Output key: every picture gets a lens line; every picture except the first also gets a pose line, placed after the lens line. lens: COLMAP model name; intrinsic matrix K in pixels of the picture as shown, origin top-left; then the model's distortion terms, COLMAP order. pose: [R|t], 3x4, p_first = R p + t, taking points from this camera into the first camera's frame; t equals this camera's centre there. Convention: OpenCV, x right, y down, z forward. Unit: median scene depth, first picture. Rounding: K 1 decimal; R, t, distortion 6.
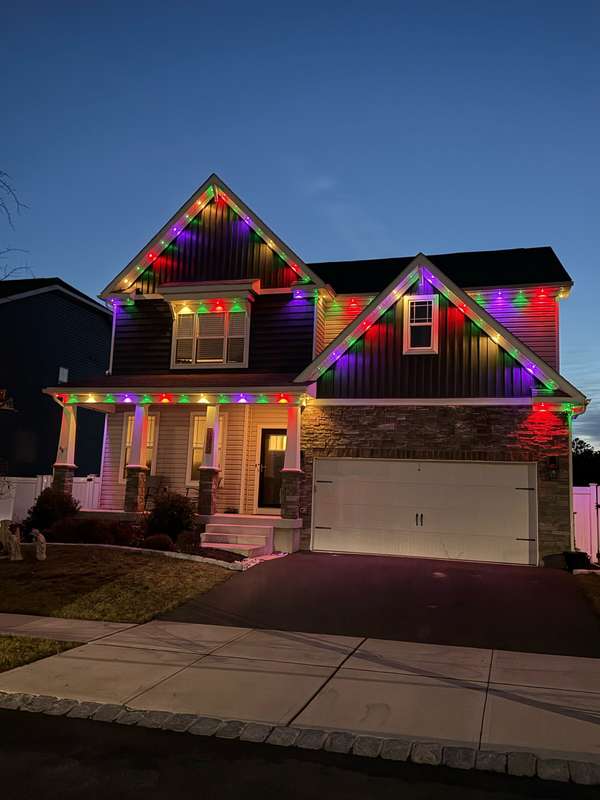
lens RADIAL K [[618.1, 0, 300.0], [0, 618.1, 400.0], [0, 0, 1]] dist [0.100610, 0.000841]
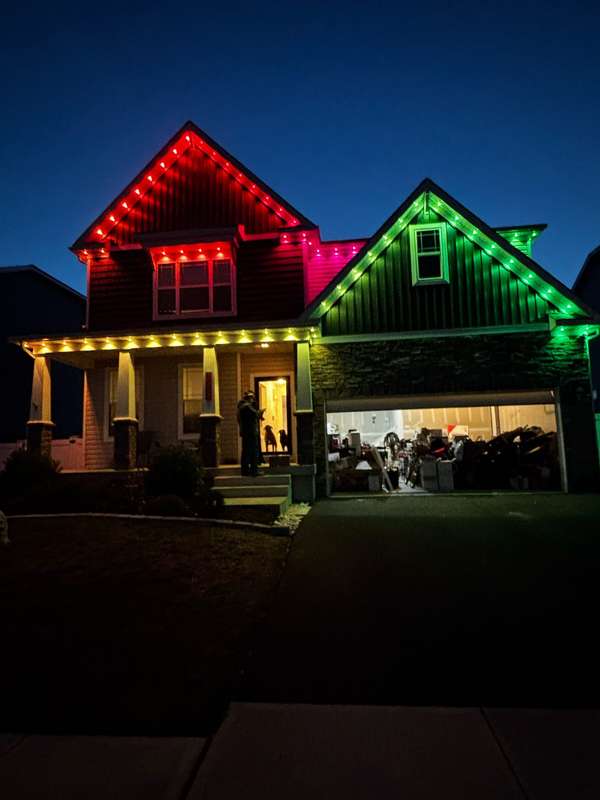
lens RADIAL K [[425.6, 0, 300.0], [0, 425.6, 400.0], [0, 0, 1]] dist [-0.002014, -0.000713]
pose [[0.985137, -0.048141, 0.164887, -0.113354], [0.042584, 0.998405, 0.037074, 0.065984], [-0.166408, -0.029502, 0.985615, 0.355937]]
